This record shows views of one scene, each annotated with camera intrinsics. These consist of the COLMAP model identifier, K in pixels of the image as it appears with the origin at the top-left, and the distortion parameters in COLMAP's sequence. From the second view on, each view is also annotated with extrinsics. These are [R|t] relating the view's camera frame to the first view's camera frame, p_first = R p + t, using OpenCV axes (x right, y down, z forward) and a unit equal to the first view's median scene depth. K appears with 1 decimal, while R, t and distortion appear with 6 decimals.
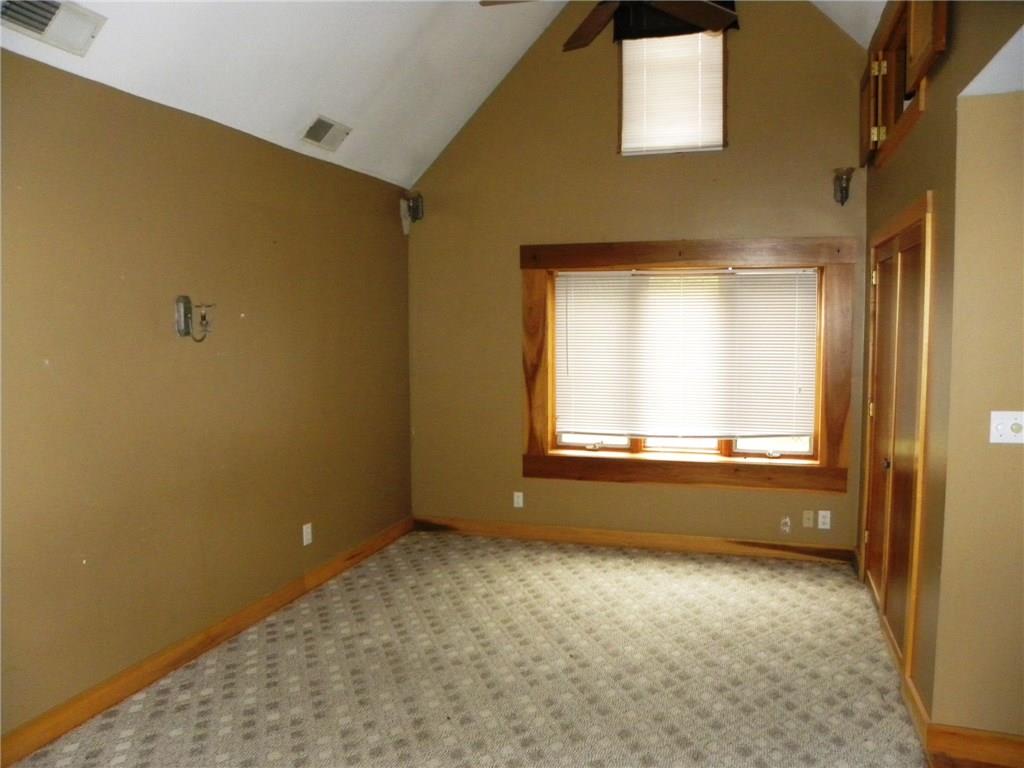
lens RADIAL K [[784.6, 0, 500.8], [0, 784.6, 389.5], [0, 0, 1]] dist [-0.147465, 0.064652]
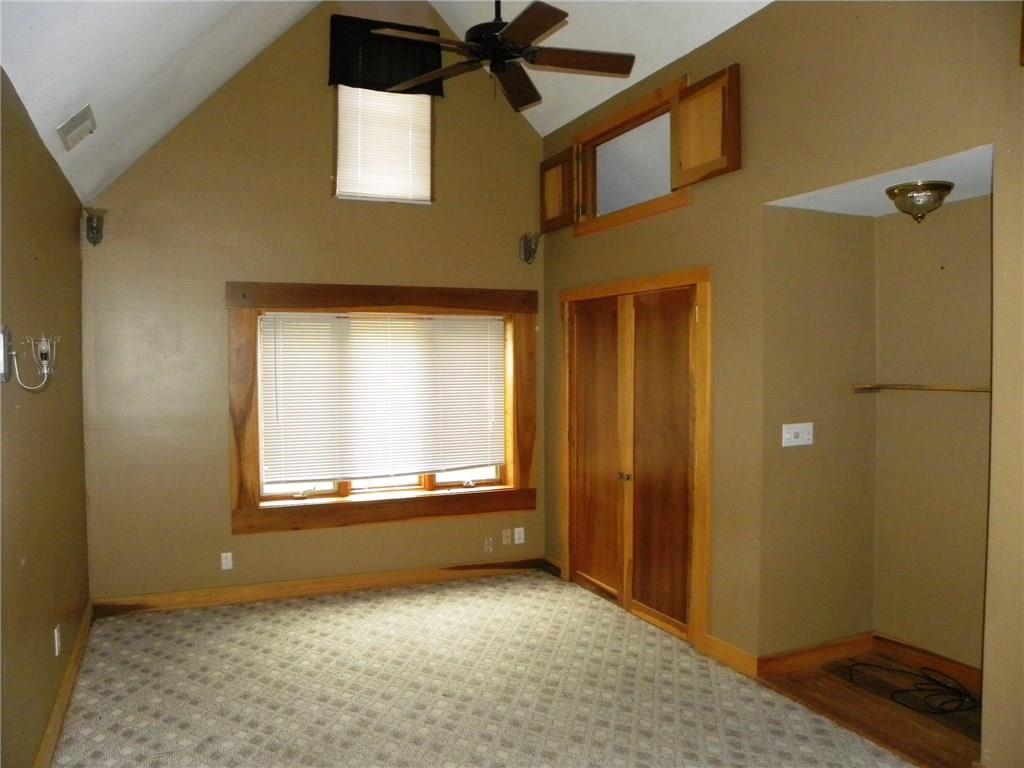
lens RADIAL K [[784.6, 0, 508.9], [0, 784.6, 388.1], [0, 0, 1]] dist [-0.147465, 0.064652]
pose [[0.744140, -0.019653, 0.667735, -0.371978], [0.059044, 0.997590, -0.036438, -0.008518], [-0.665409, 0.066541, 0.743507, 0.129479]]
